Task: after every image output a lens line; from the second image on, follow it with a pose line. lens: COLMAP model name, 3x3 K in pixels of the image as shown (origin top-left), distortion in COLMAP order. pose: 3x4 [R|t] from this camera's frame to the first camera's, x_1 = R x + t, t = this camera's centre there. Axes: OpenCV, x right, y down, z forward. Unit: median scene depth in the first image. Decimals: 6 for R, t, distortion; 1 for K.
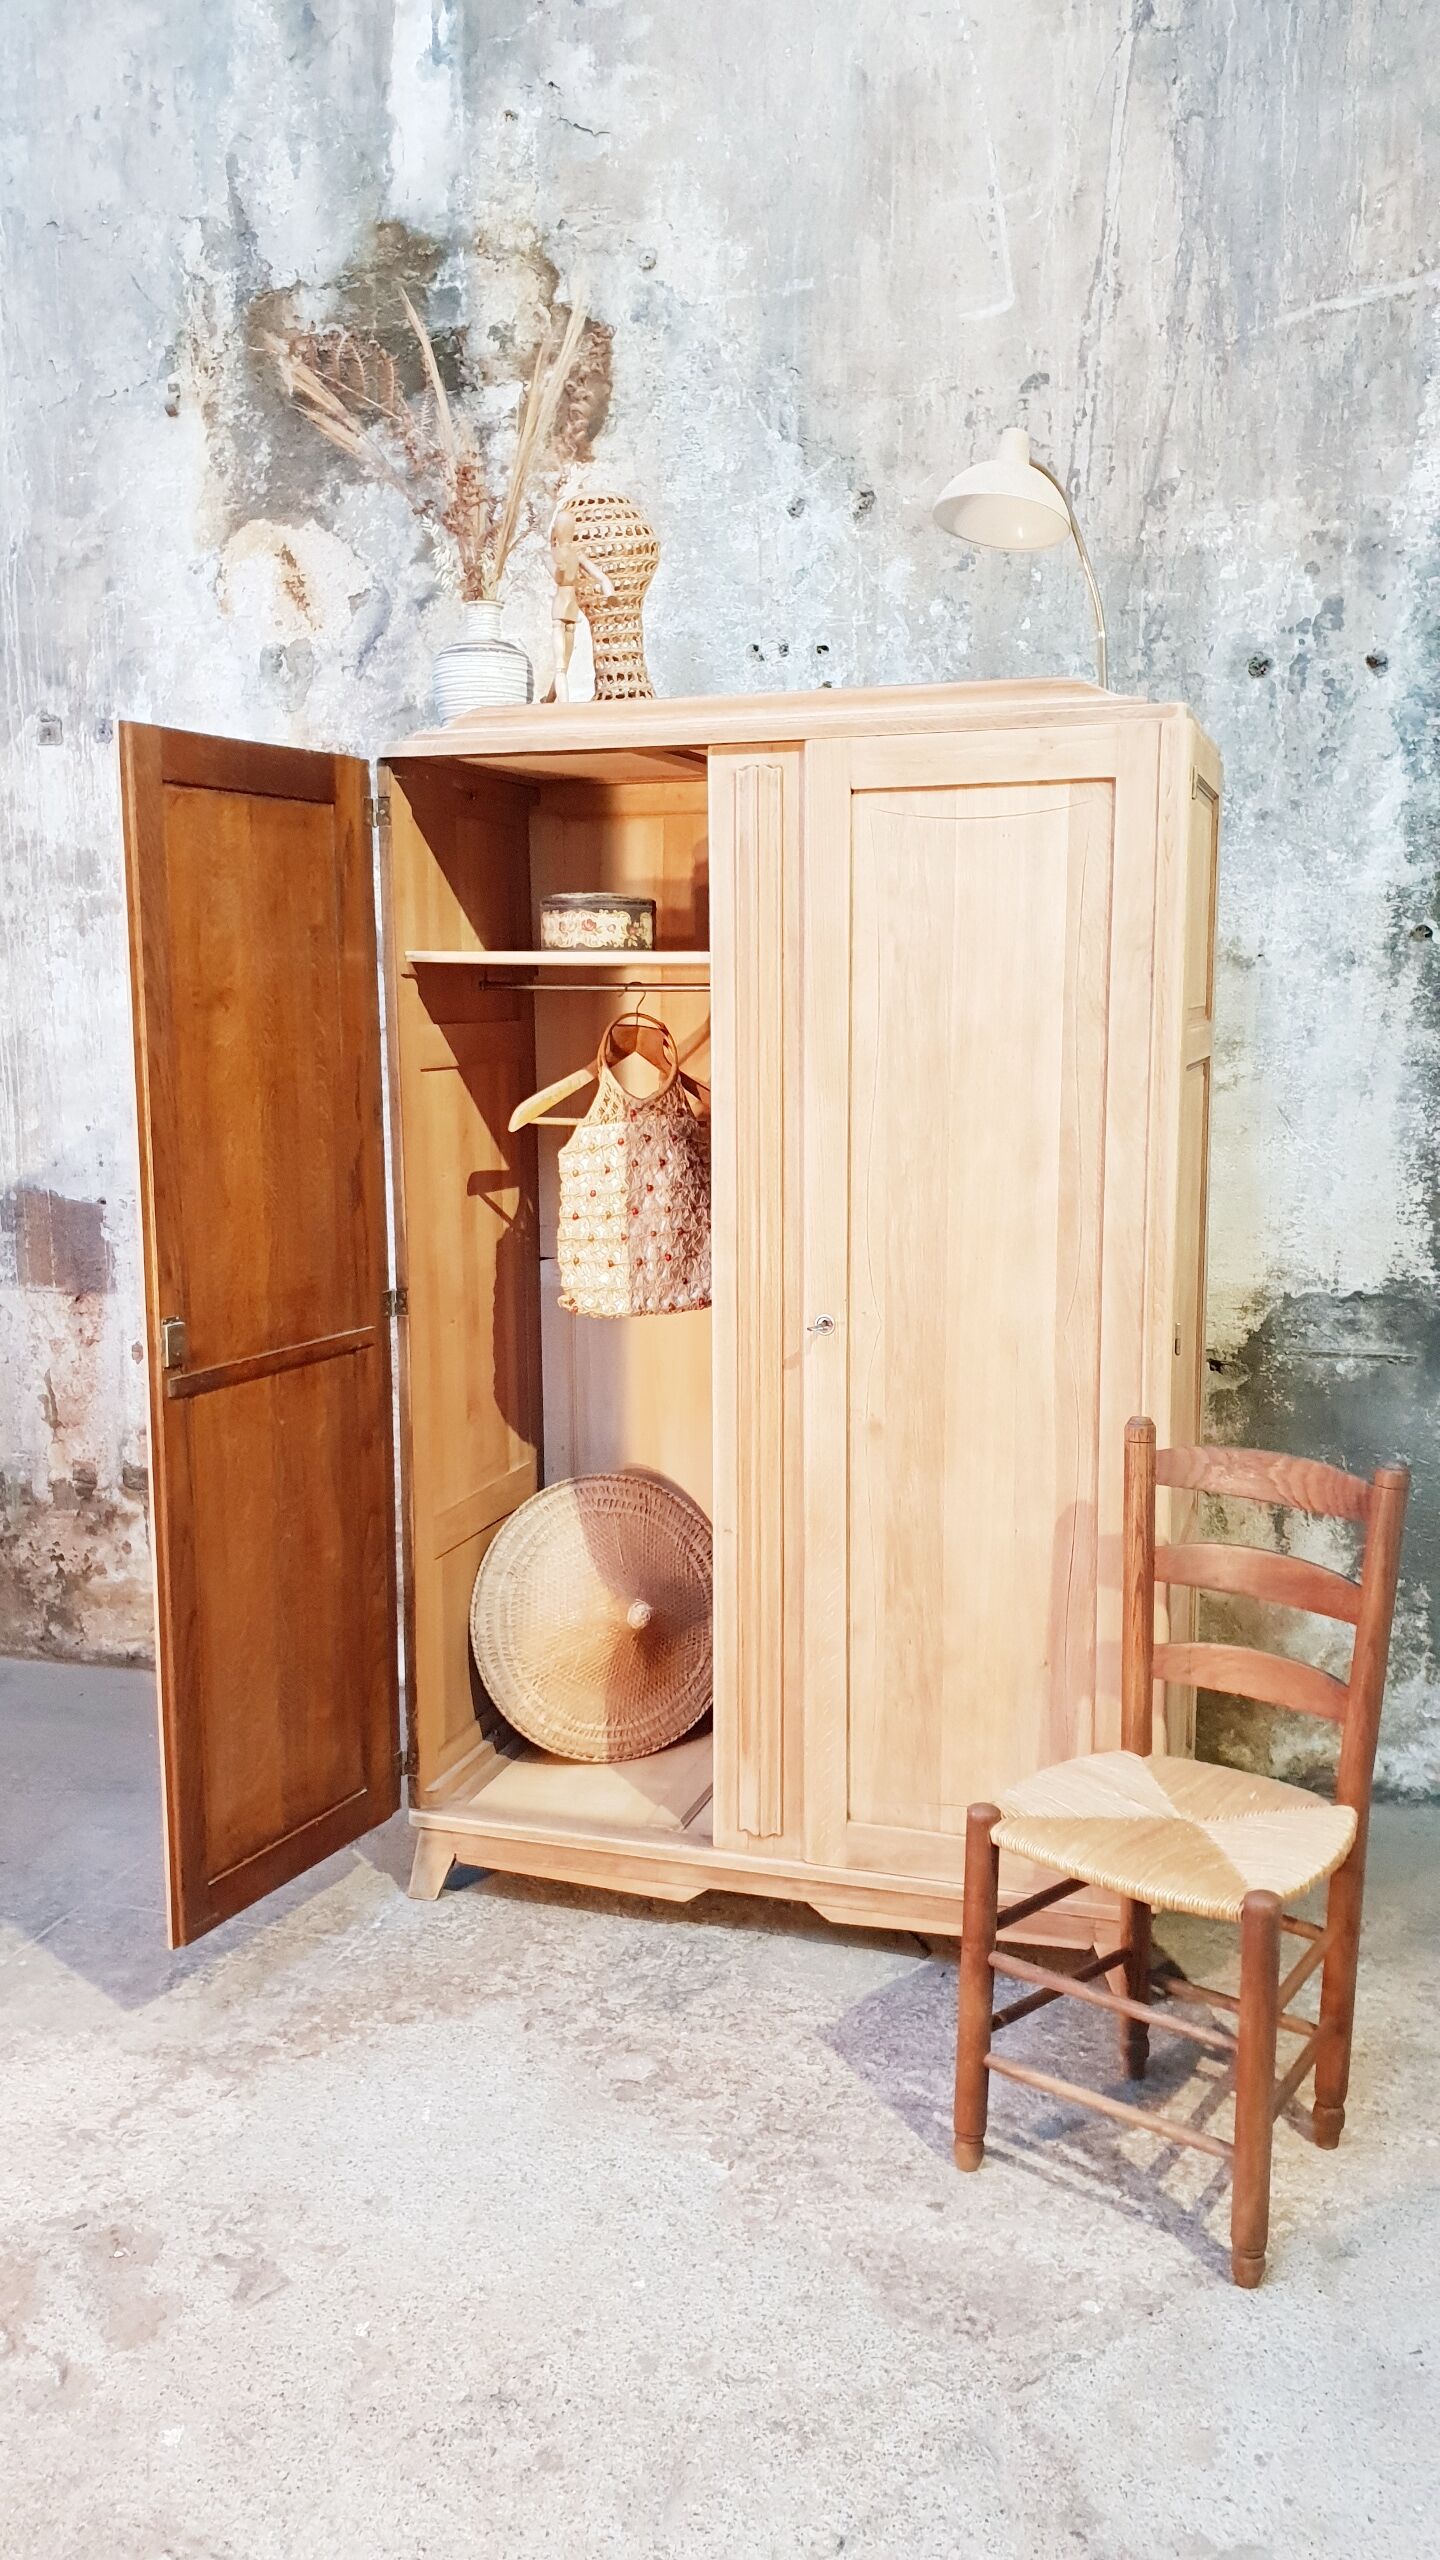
lens RADIAL K [[2009.4, 0, 746.6], [0, 2009.4, 1275.2], [0, 0, 1]] dist [-0.010096, 0.036783]
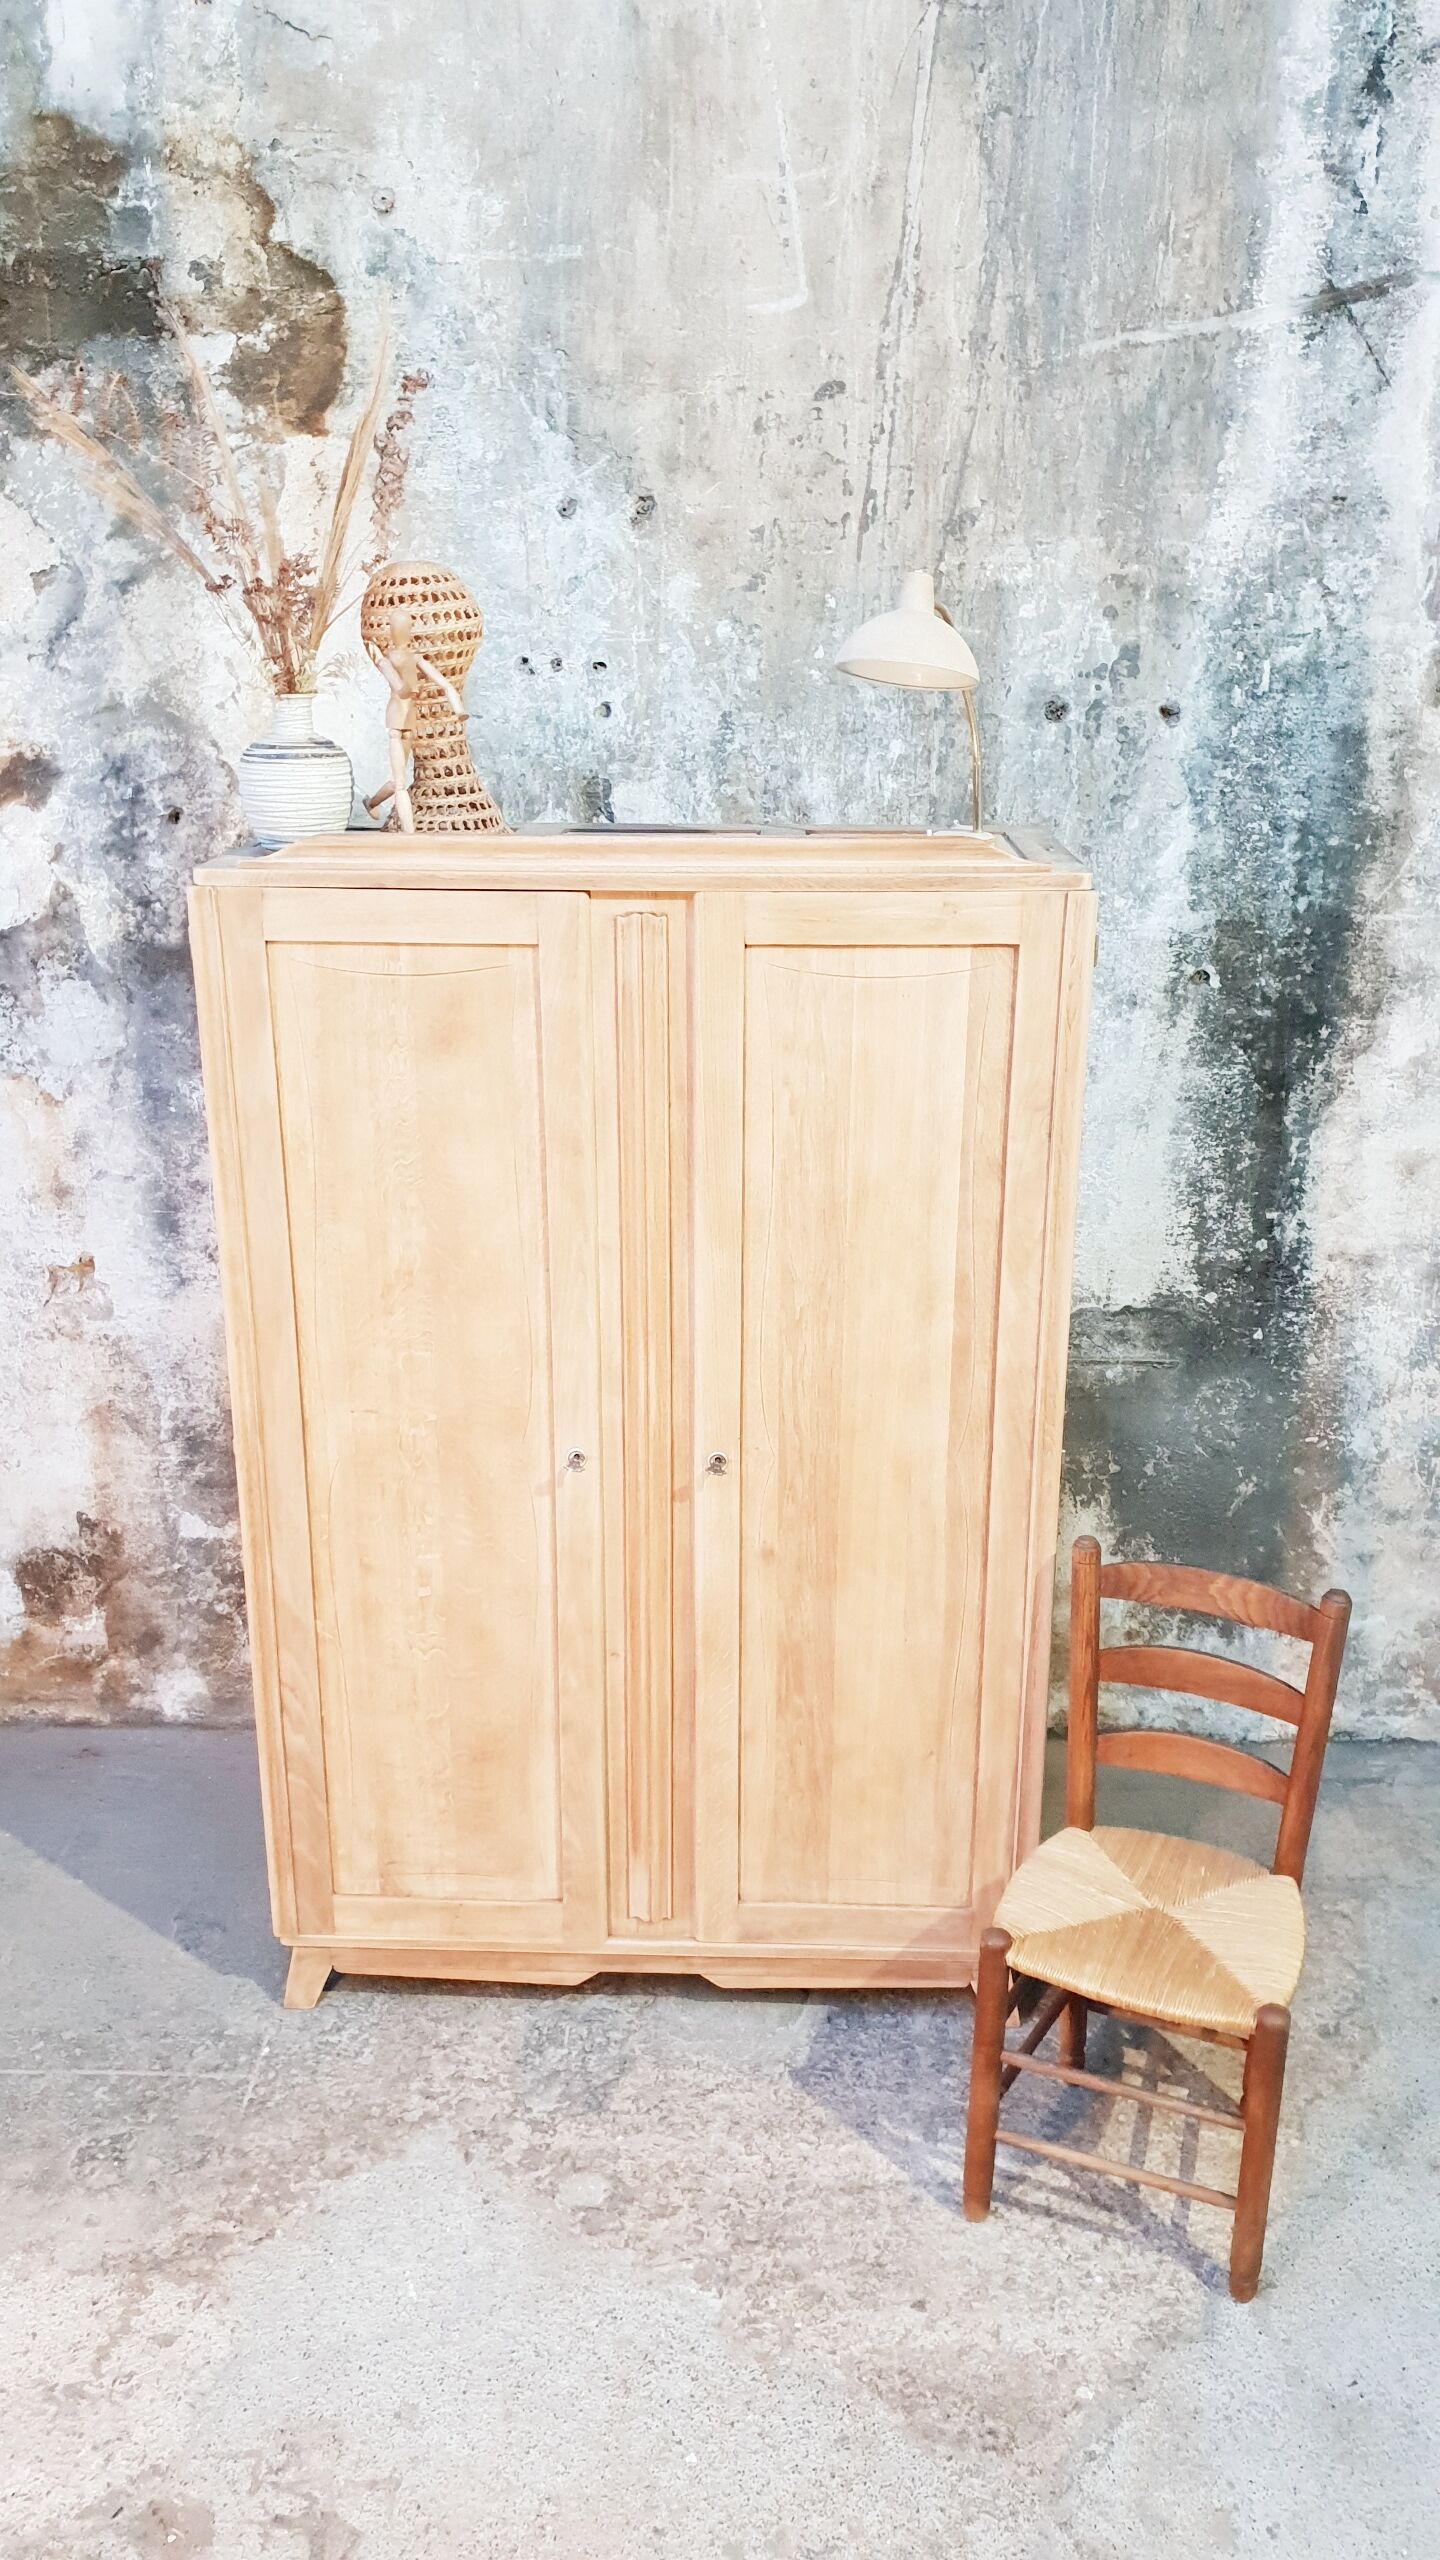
lens RADIAL K [[2009.4, 0, 730.0], [0, 2009.4, 1284.1], [0, 0, 1]] dist [-0.010096, 0.036783]
pose [[0.962194, -0.081889, 0.259765, -0.179835], [0.031601, 0.980856, 0.192153, -0.221602], [-0.270527, -0.176679, 0.946361, 0.057582]]
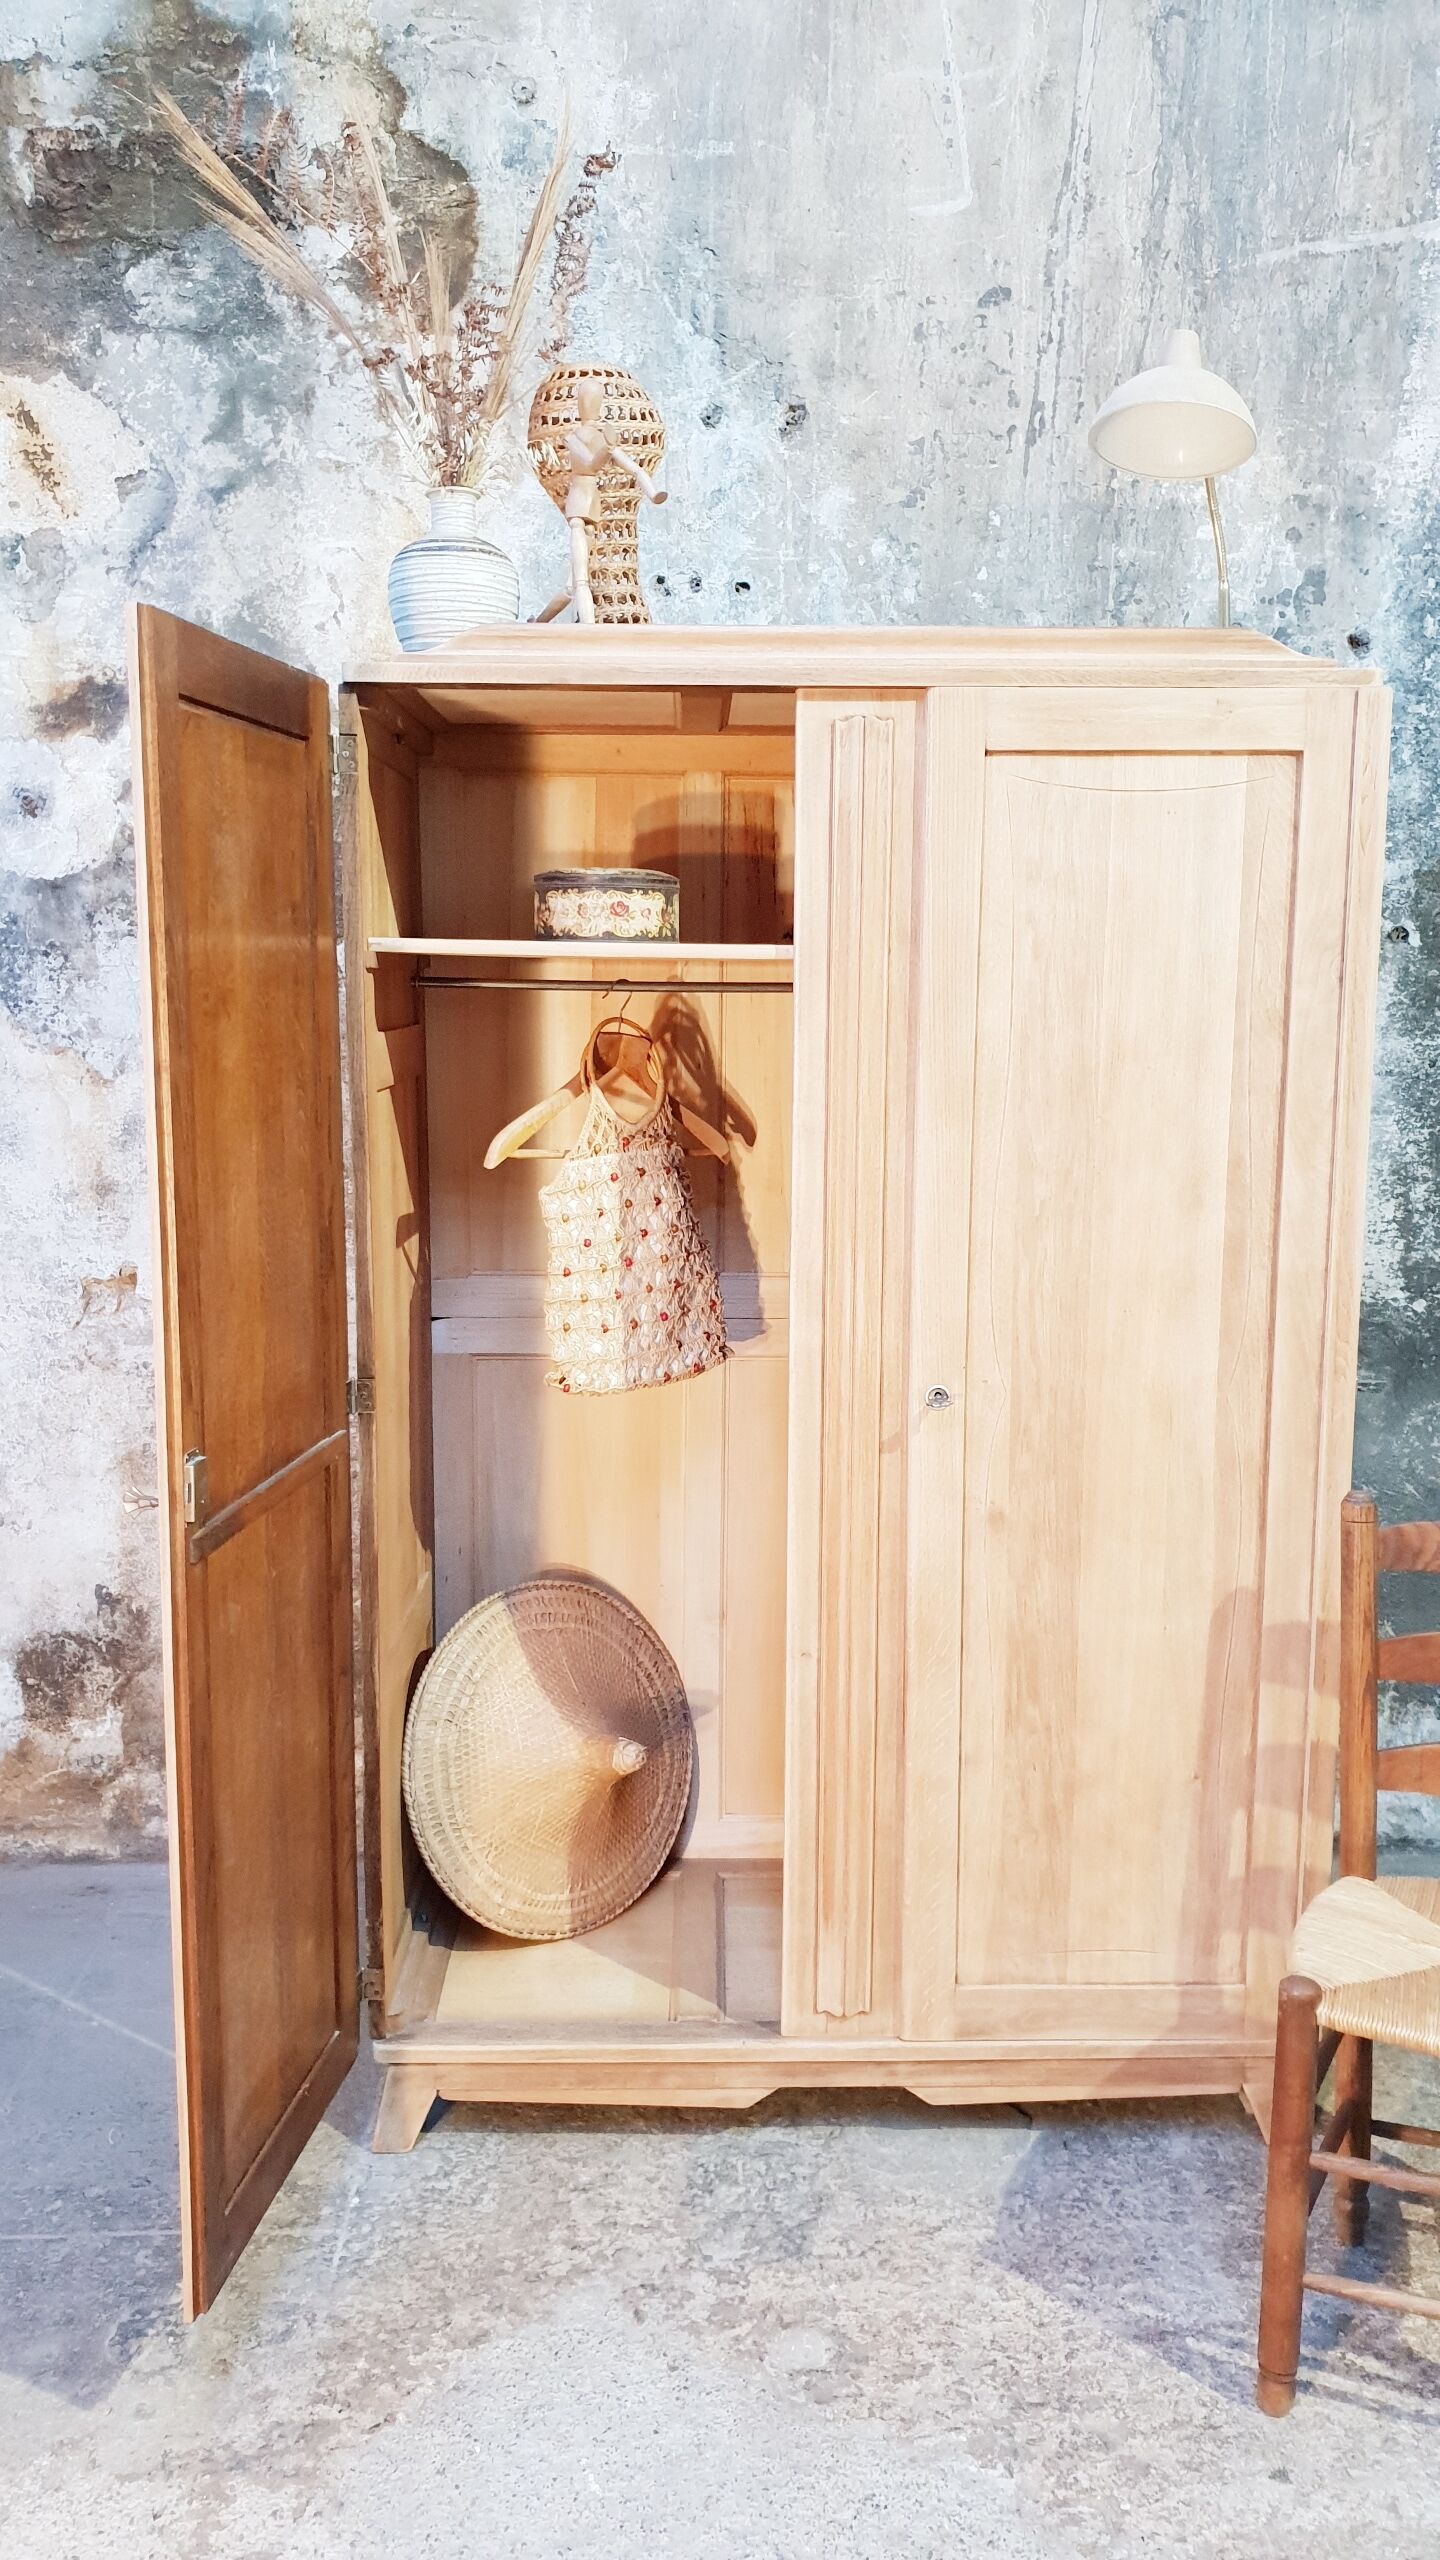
lens RADIAL K [[2009.4, 0, 746.9], [0, 2009.4, 1276.5], [0, 0, 1]] dist [-0.010096, 0.036783]
pose [[0.945557, -0.039143, 0.323094, -0.261948], [0.036653, 0.999233, 0.013788, -0.034588], [-0.323385, -0.001195, 0.946267, 0.209589]]
